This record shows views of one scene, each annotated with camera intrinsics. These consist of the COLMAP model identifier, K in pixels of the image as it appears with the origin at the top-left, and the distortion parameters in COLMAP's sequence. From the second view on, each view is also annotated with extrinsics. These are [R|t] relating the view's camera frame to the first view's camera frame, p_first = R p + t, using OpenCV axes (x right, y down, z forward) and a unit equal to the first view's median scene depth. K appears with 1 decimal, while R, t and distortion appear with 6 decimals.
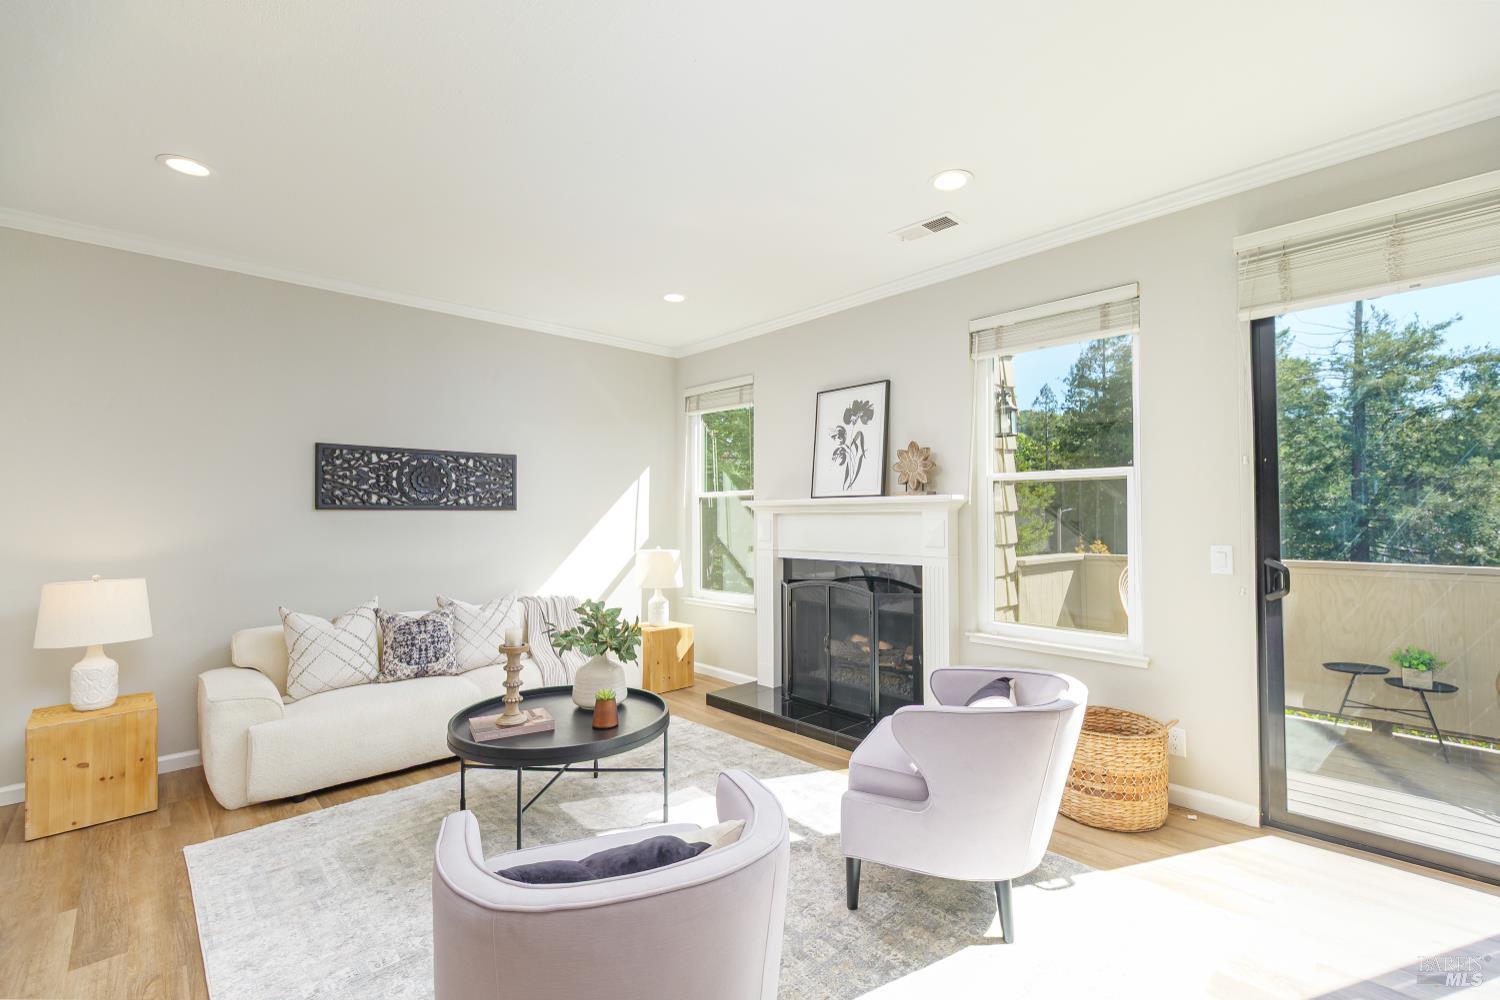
lens RADIAL K [[659.9, 0, 745.2], [0, 659.9, 514.5], [0, 0, 1]] dist [-0.002133, -0.000398]
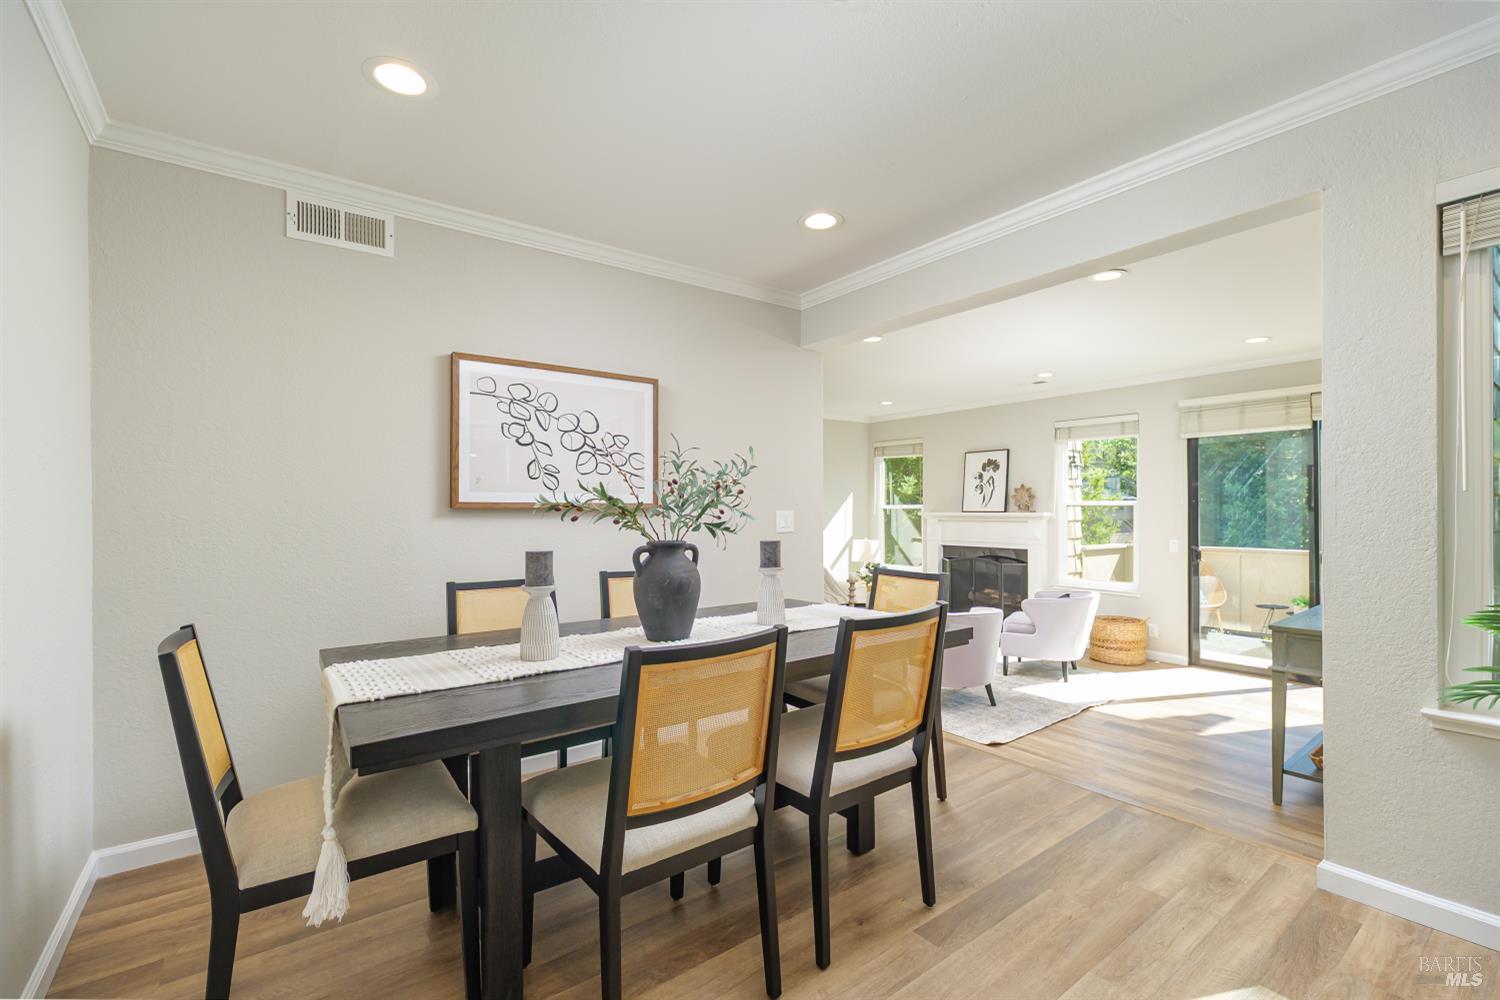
lens RADIAL K [[659.9, 0, 747.7], [0, 659.9, 519.2], [0, 0, 1]] dist [-0.002133, -0.000398]
pose [[0.993958, 0.002329, -0.109732, -0.296495], [-0.000280, 0.999826, 0.018678, -0.040907], [0.109756, -0.018534, 0.993786, -0.890687]]
